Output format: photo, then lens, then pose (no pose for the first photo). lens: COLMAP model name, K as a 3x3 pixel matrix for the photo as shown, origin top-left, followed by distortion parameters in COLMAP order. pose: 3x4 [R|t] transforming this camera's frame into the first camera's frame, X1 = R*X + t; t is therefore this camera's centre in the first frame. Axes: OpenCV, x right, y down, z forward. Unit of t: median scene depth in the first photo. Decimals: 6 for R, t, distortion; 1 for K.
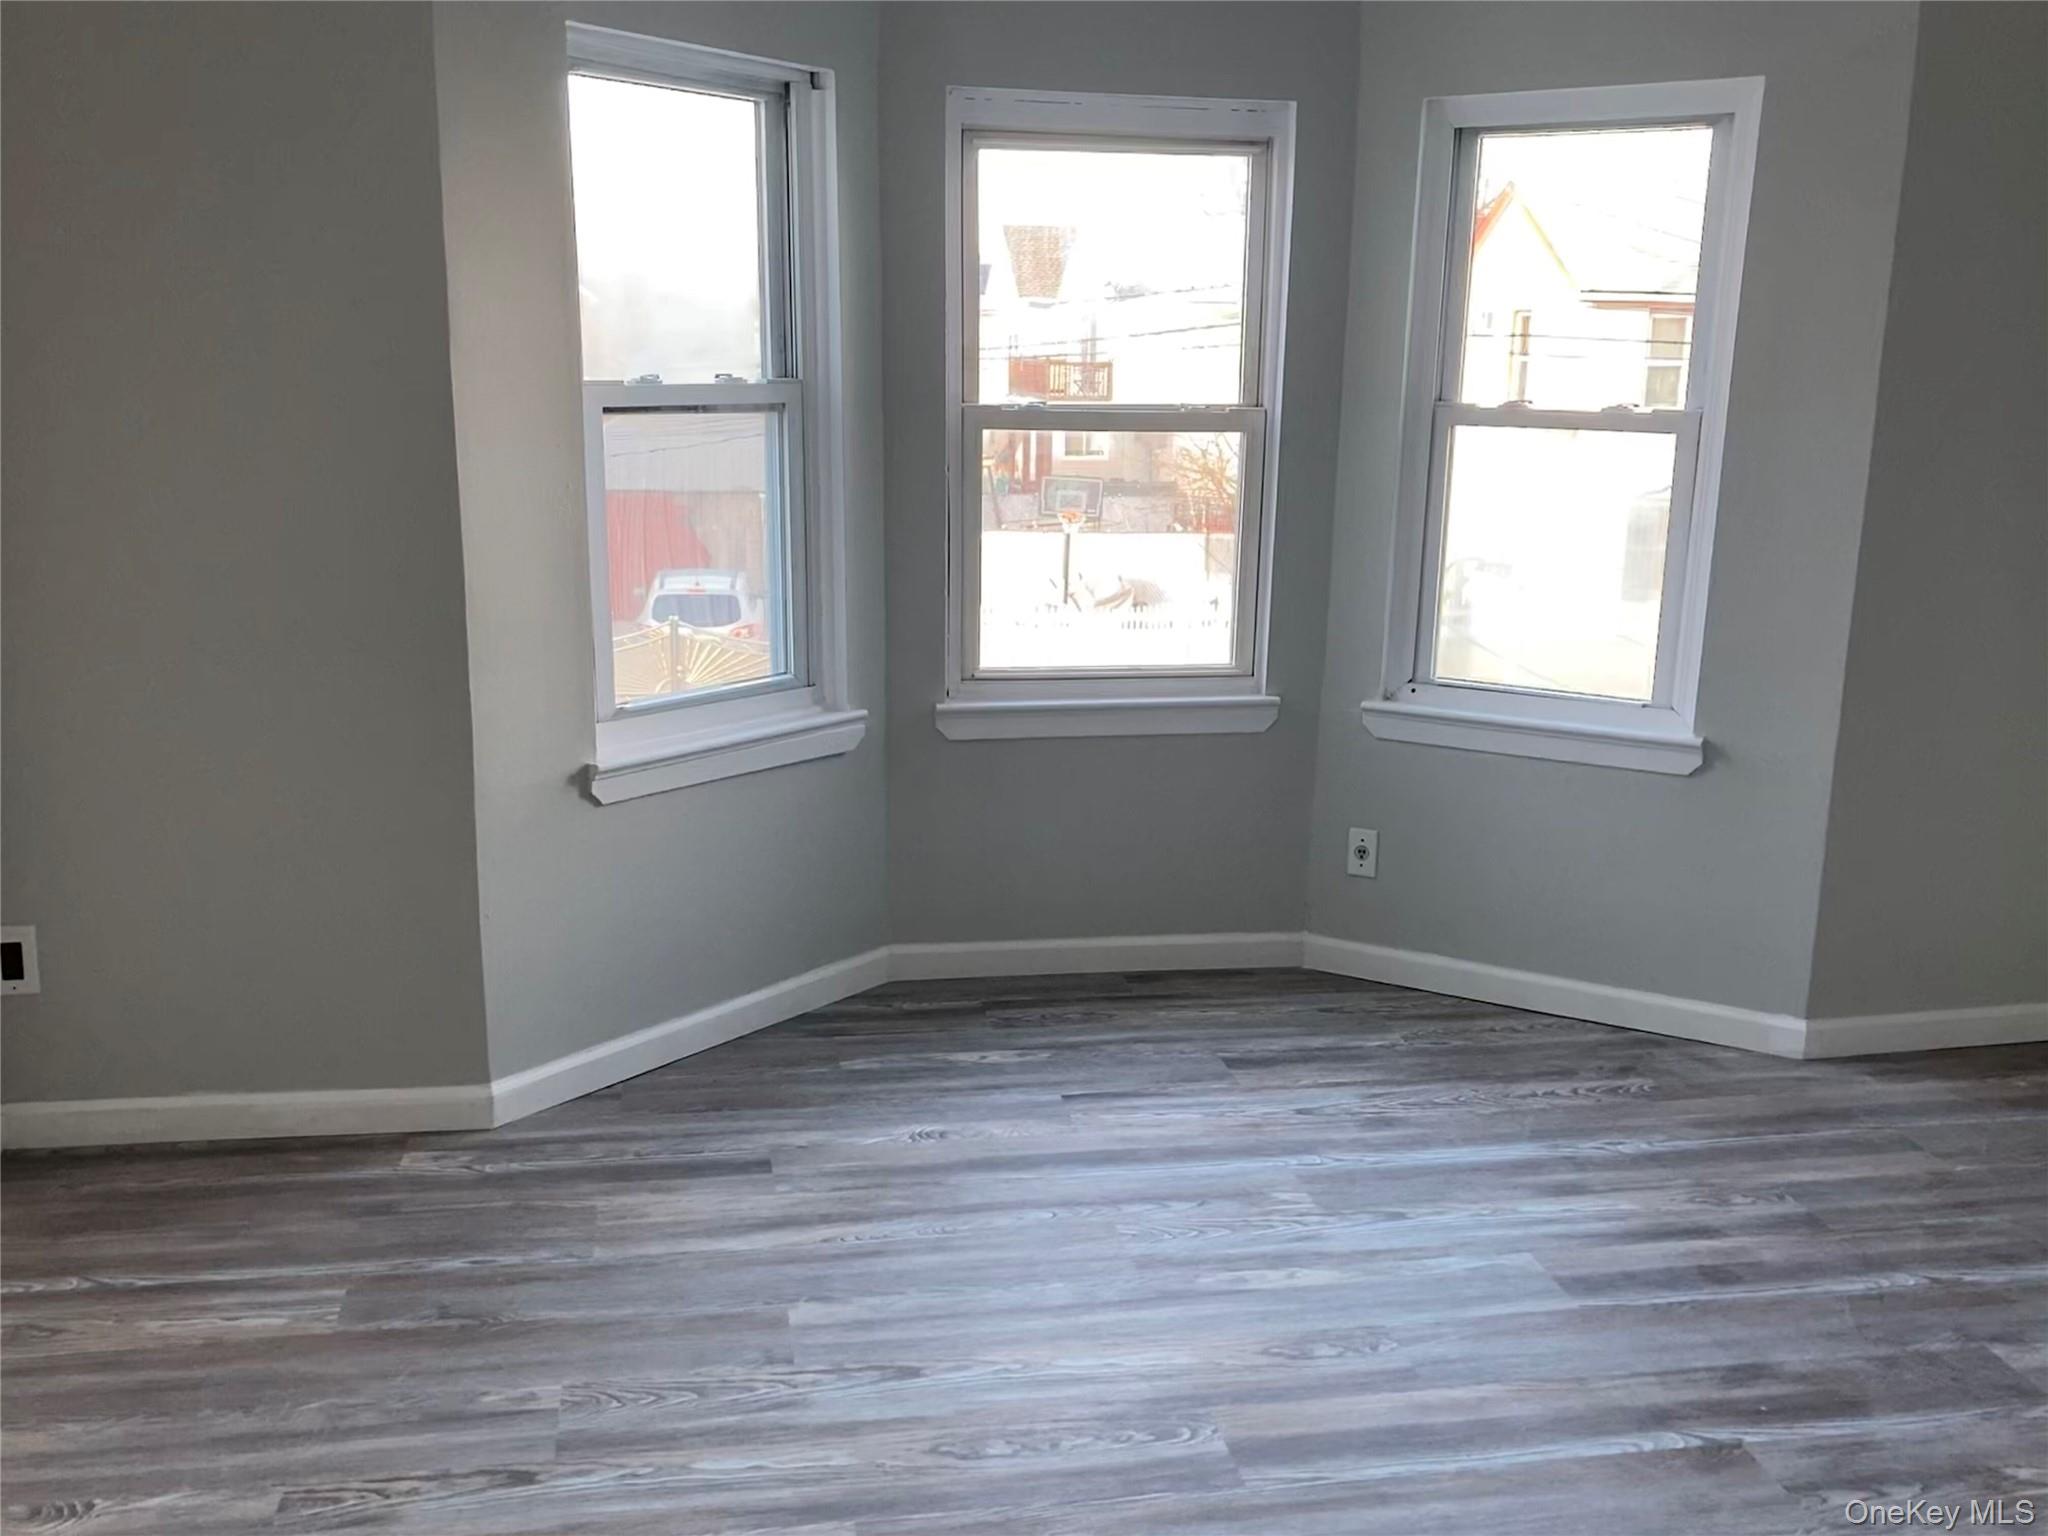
lens RADIAL K [[1845.0, 0, 1024.1], [0, 1845.0, 780.3], [0, 0, 1]] dist [-0.001477, 0.024199]
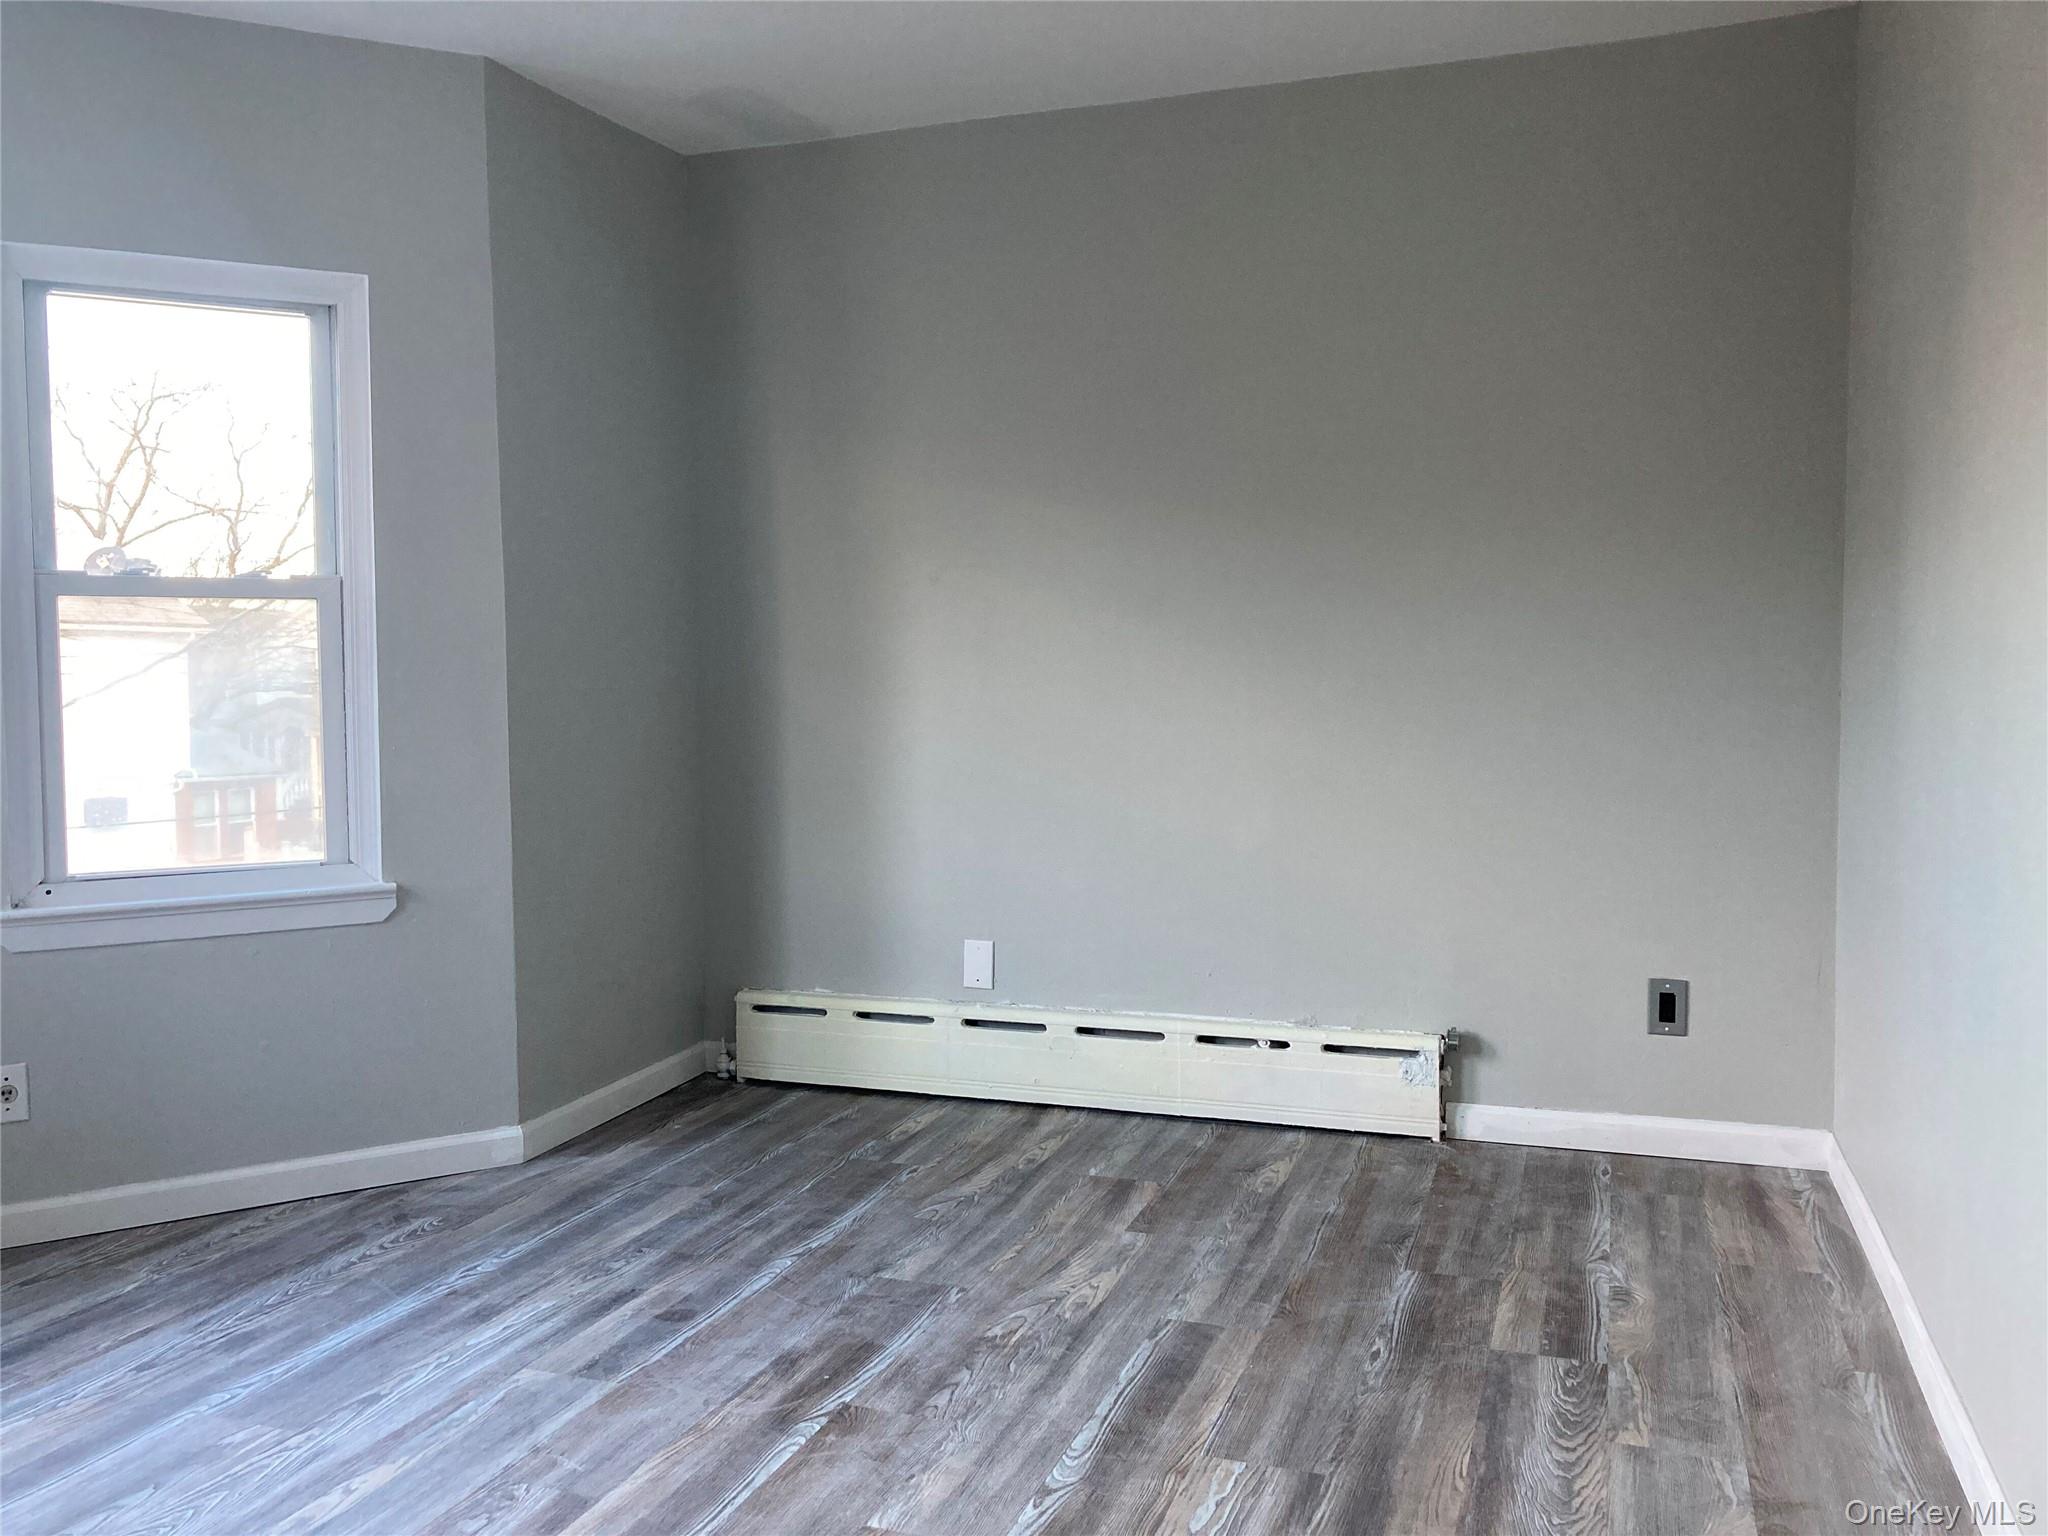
lens RADIAL K [[1667.4, 0, 1016.0], [0, 1667.4, 752.3], [0, 0, 1]] dist [0.033478, 0.009572]
pose [[0.506034, -0.063754, 0.860154, -0.292376], [0.221886, 0.973322, -0.058395, 0.043172], [-0.833484, 0.220406, 0.506680, 0.232217]]
